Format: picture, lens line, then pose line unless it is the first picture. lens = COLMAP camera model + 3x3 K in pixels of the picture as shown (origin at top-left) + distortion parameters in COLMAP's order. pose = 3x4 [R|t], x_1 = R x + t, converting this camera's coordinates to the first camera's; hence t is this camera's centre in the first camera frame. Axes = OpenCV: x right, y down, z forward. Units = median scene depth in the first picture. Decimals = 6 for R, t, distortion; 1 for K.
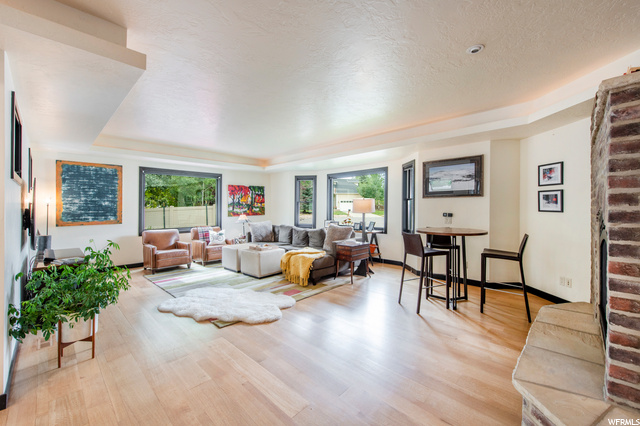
lens RADIAL K [[265.4, 0, 321.0], [0, 265.4, 209.3], [0, 0, 1]] dist [0.000000, -0.000043]
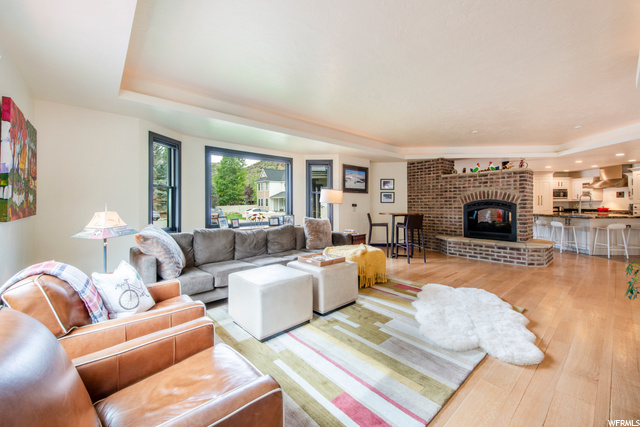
lens RADIAL K [[254.8, 0, 319.9], [0, 254.8, 209.5], [0, 0, 1]] dist [0.002903, 0.000210]
pose [[0.080711, -0.013477, 0.996646, -0.775263], [0.008187, 0.999884, 0.012858, 0.021776], [-0.996704, 0.007122, 0.080812, 0.927558]]
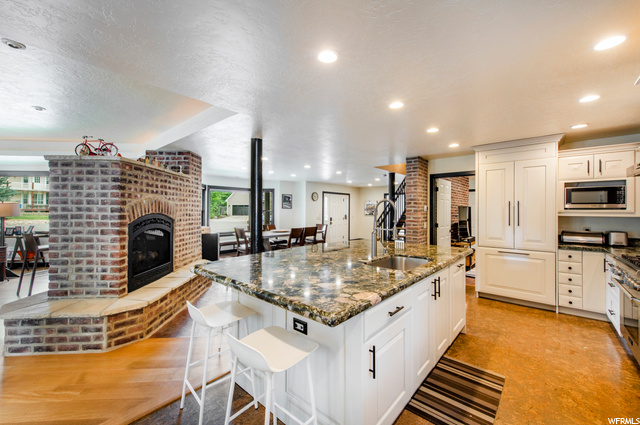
lens RADIAL K [[254.8, 0, 319.9], [0, 254.8, 208.5], [0, 0, 1]] dist [0.002903, 0.000210]
pose [[0.664107, 0.010756, 0.747560, 0.218037], [-0.001360, 0.999912, -0.013178, -0.008901], [-0.747636, 0.007735, 0.664064, -0.493557]]
